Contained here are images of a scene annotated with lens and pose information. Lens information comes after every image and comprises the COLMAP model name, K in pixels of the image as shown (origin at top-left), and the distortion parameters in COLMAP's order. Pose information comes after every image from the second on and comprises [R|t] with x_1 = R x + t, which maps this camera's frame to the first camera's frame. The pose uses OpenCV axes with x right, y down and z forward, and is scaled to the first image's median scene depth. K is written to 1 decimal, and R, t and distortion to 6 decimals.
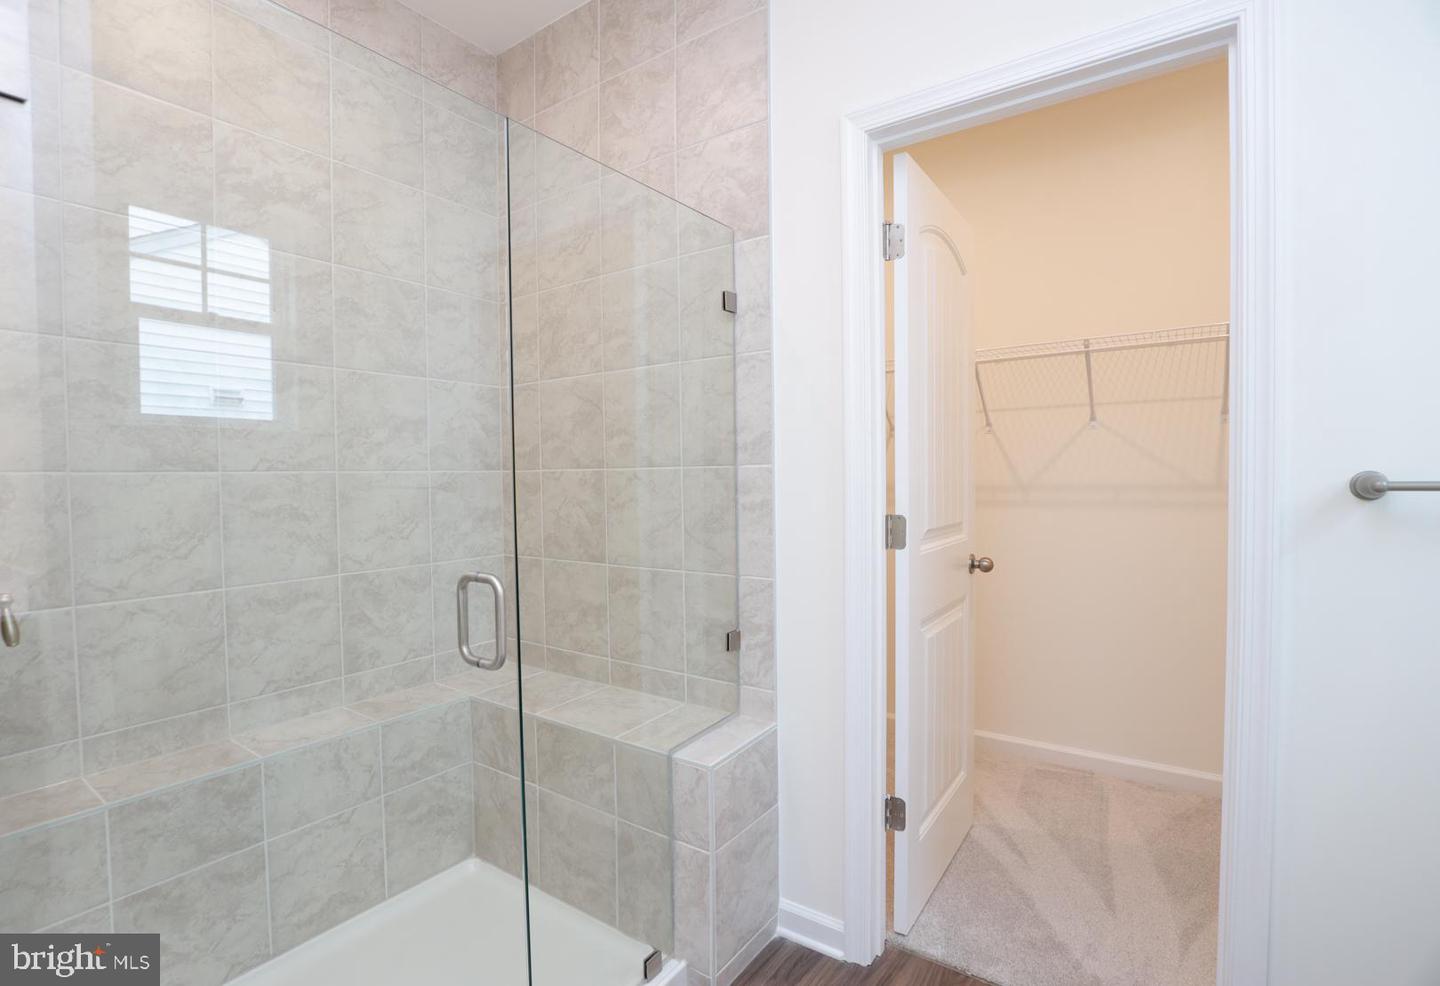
lens RADIAL K [[667.7, 0, 717.5], [0, 667.7, 495.7], [0, 0, 1]] dist [-0.035686, 0.000199]
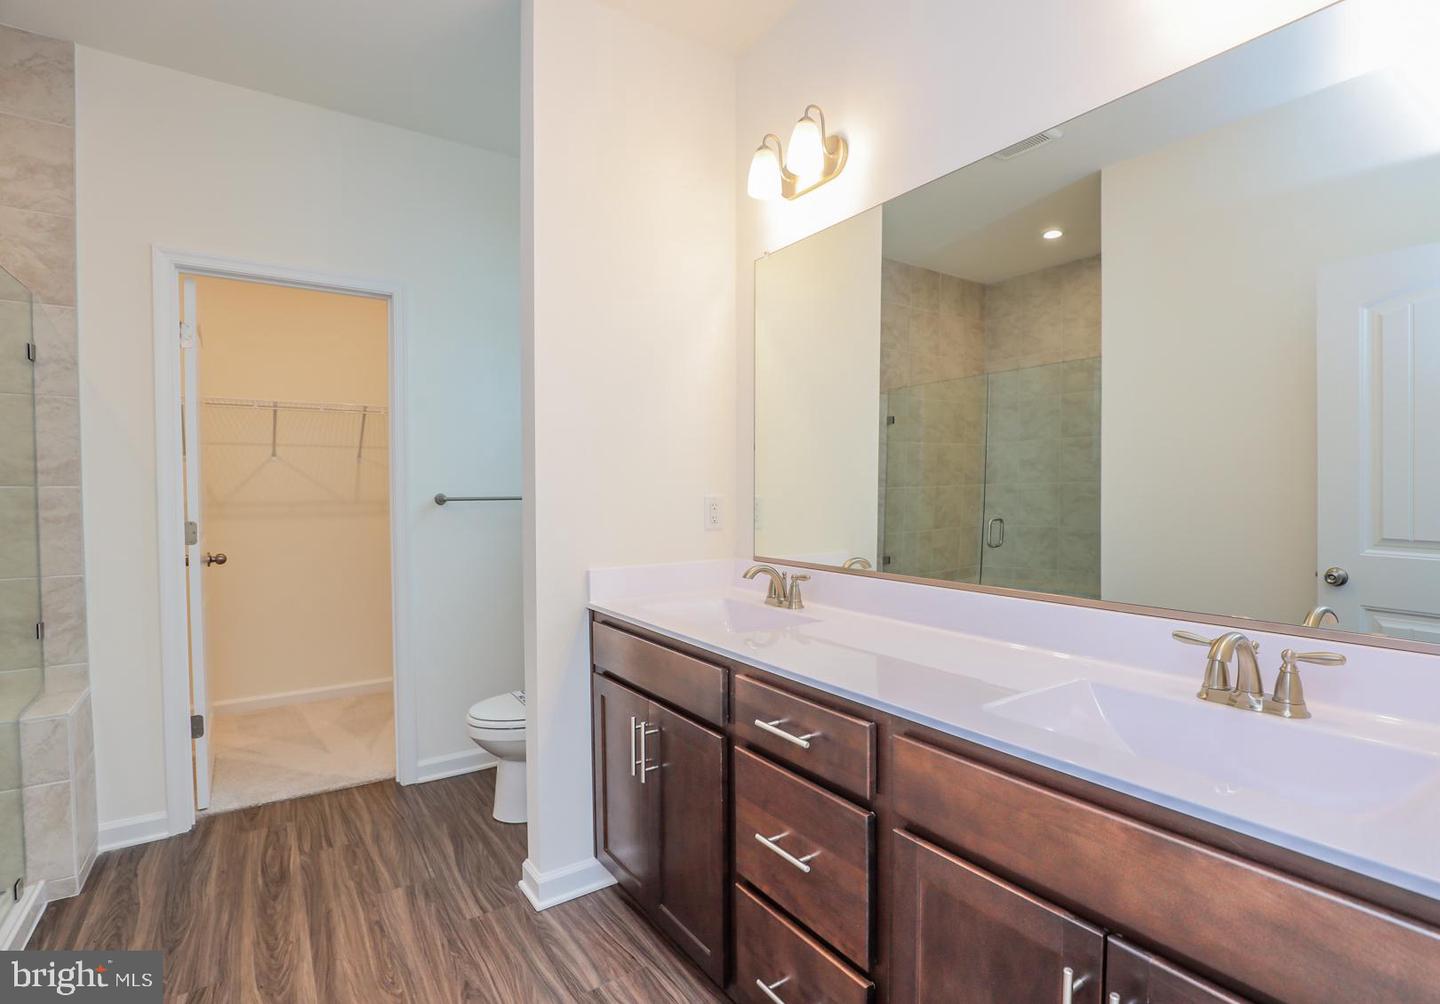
lens RADIAL K [[688.4, 0, 718.0], [0, 688.4, 507.1], [0, 0, 1]] dist [-0.003483, 0.000391]
pose [[0.356447, -0.014375, 0.934205, -0.711062], [0.030387, 0.999531, 0.003786, 0.026141], [-0.933821, 0.027038, 0.356716, -0.614416]]
